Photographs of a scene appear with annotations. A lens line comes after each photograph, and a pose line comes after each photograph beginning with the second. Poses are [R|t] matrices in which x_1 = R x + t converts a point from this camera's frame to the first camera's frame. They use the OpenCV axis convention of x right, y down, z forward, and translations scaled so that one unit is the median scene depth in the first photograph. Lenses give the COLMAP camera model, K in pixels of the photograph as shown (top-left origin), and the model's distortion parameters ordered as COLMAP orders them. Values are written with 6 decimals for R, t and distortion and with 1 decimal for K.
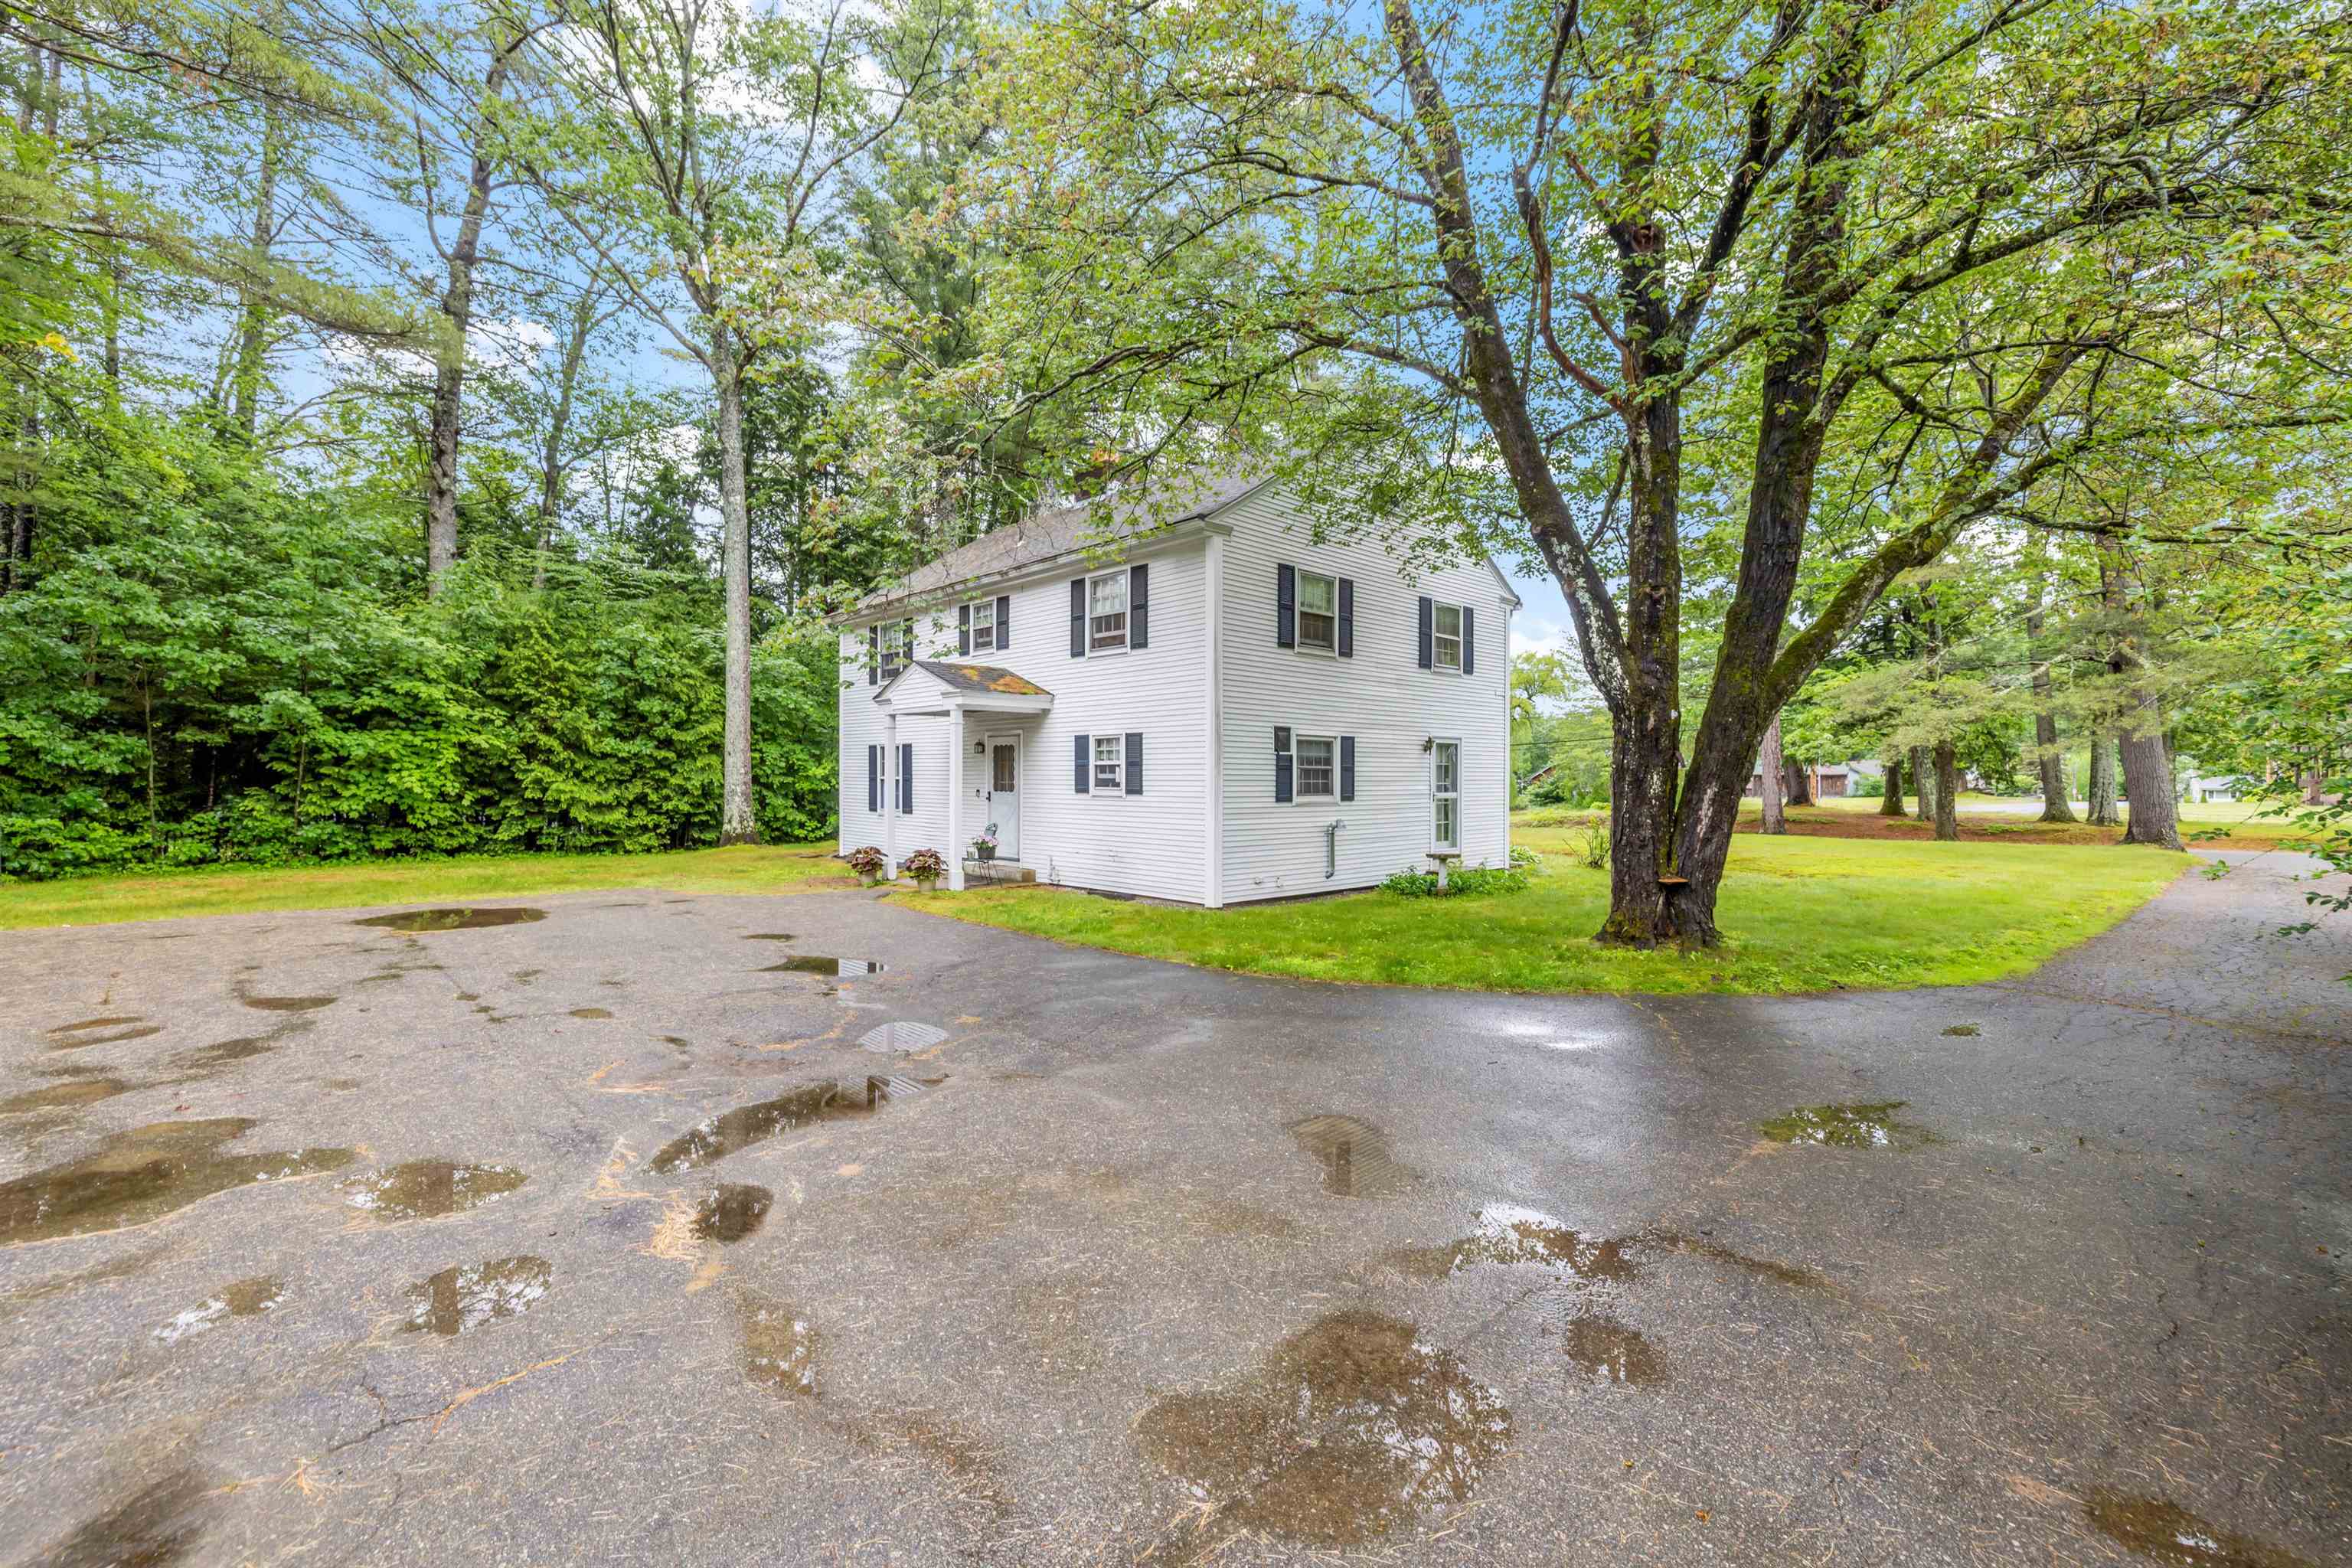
lens RADIAL K [[991.0, 0, 1179.0], [0, 991.0, 773.7], [0, 0, 1]] dist [-0.002413, 0.000004]
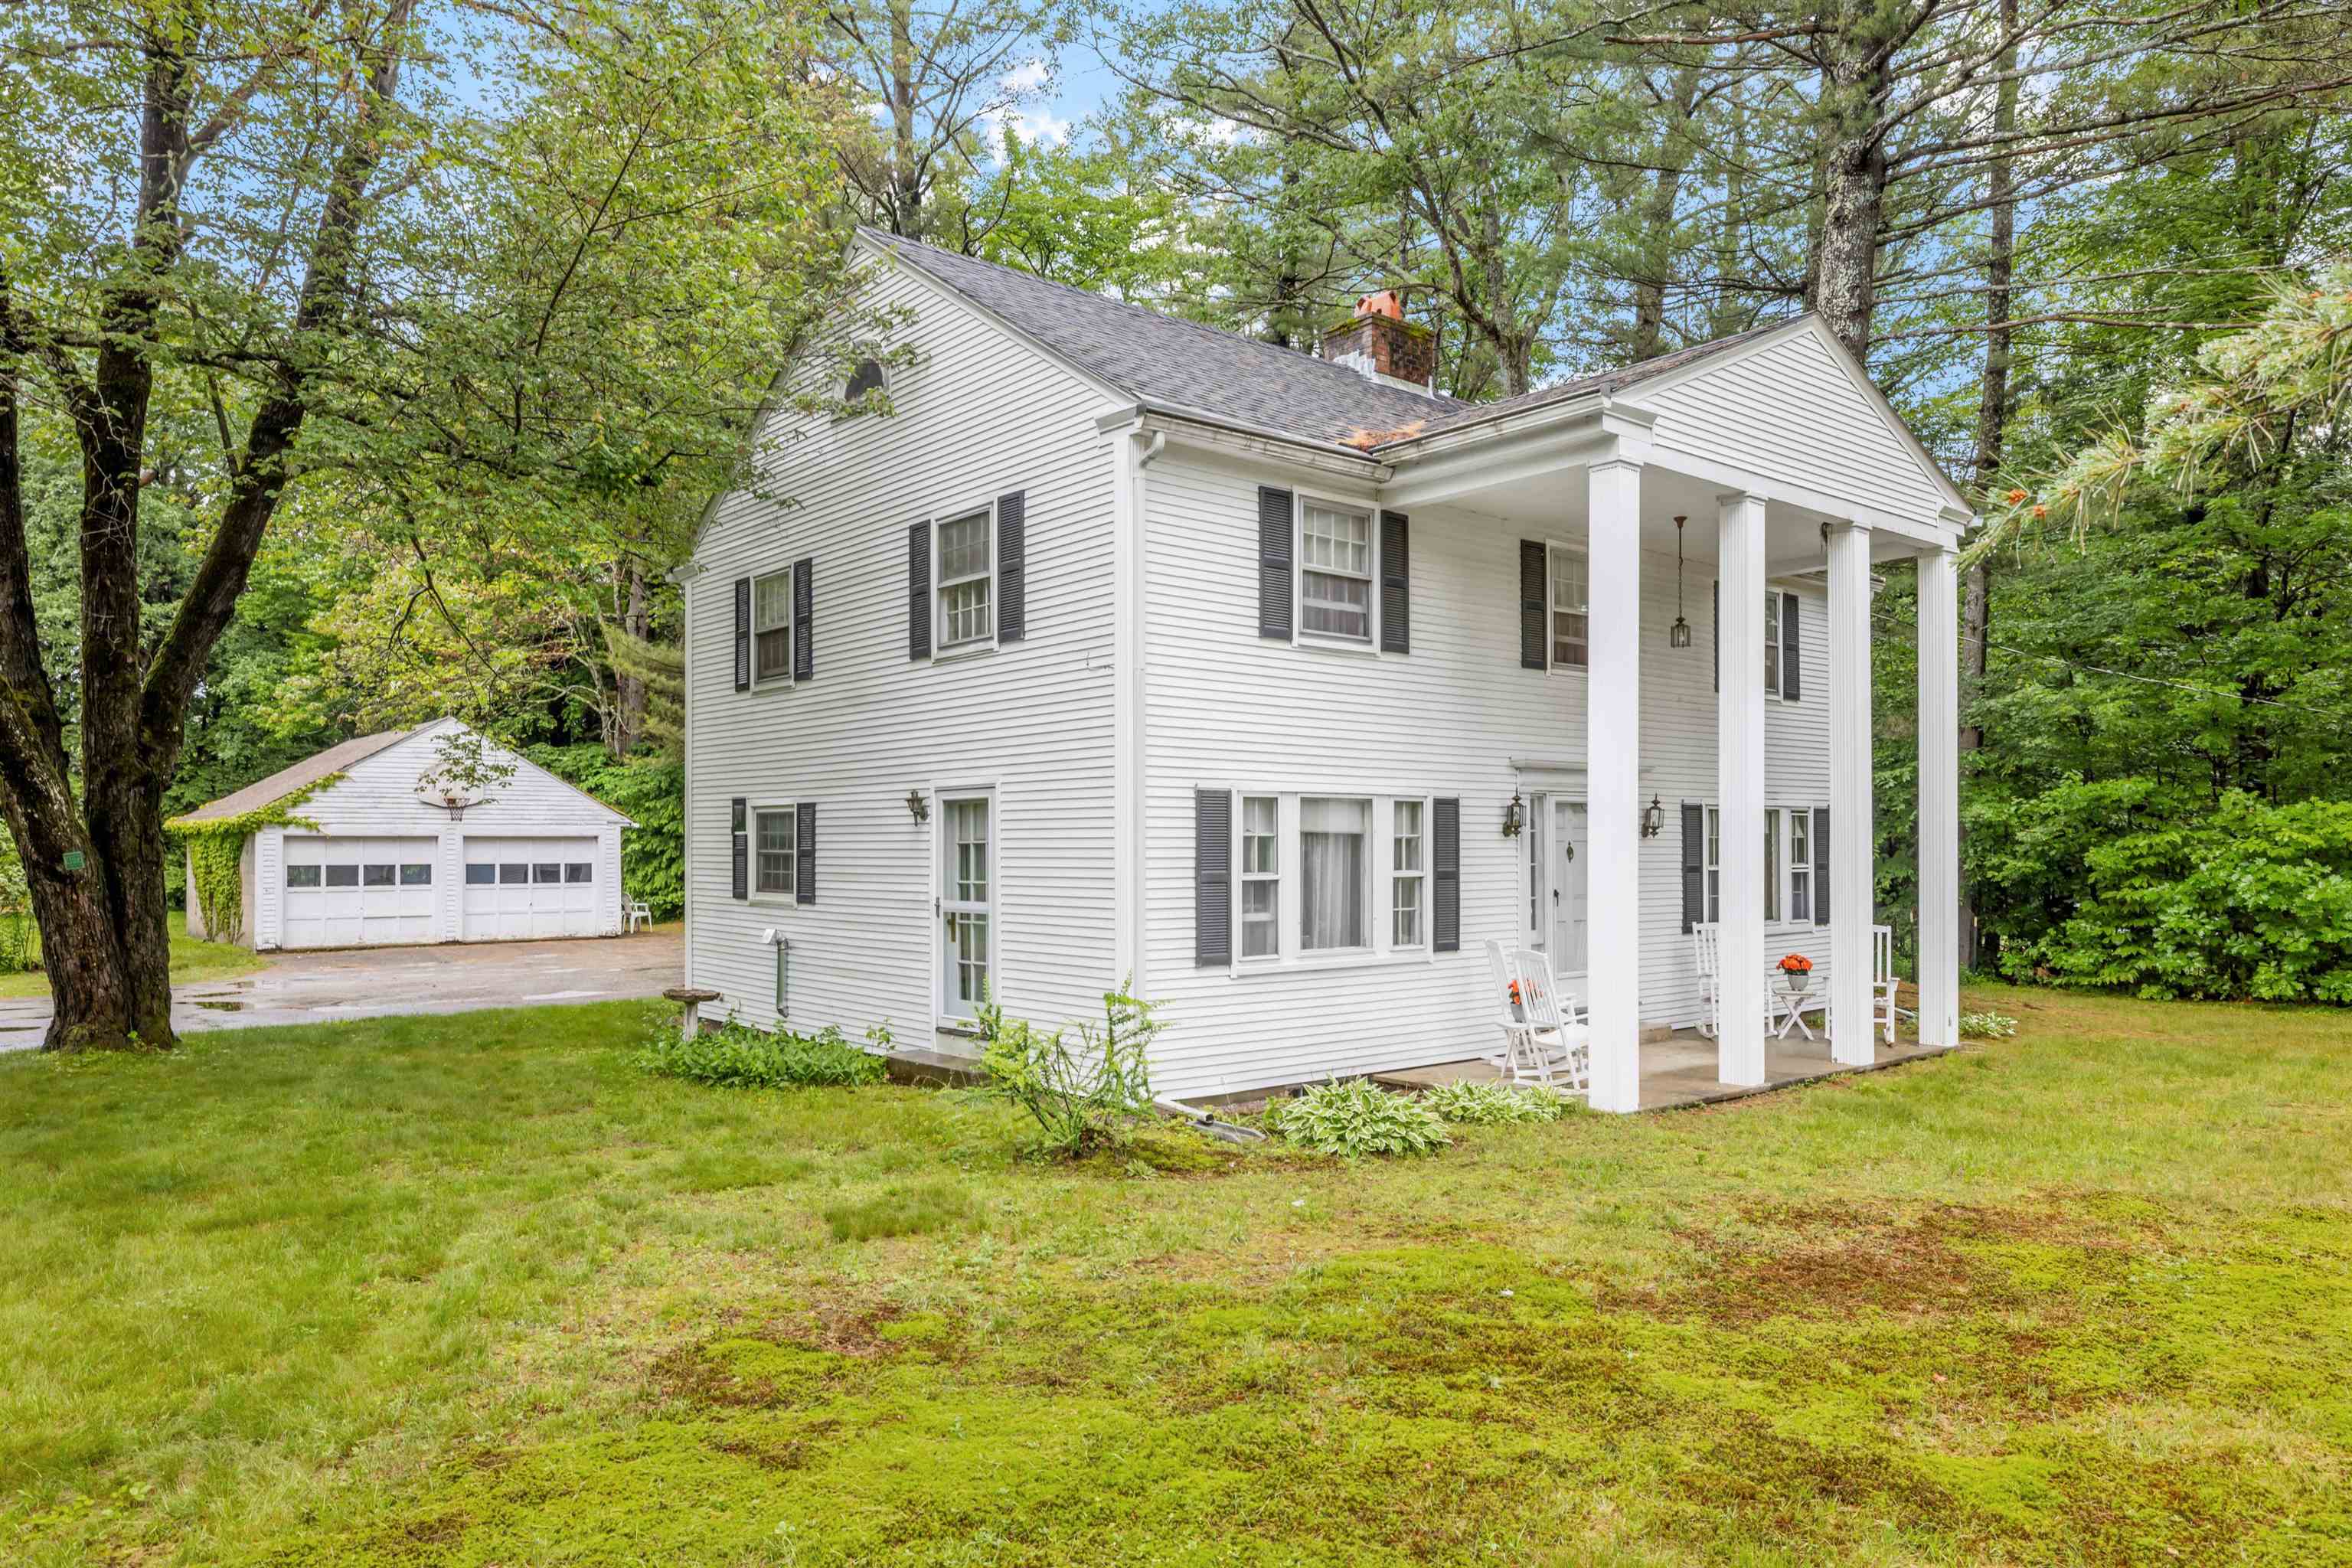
lens RADIAL K [[1531.8, 0, 1186.0], [0, 1531.8, 828.0], [0, 0, 1]] dist [0.004970, -0.002741]
pose [[-0.072119, -0.014279, -0.997294, 1.114889], [0.005734, 0.999875, -0.014731, -0.005441], [0.997380, -0.006781, -0.072028, 1.284375]]
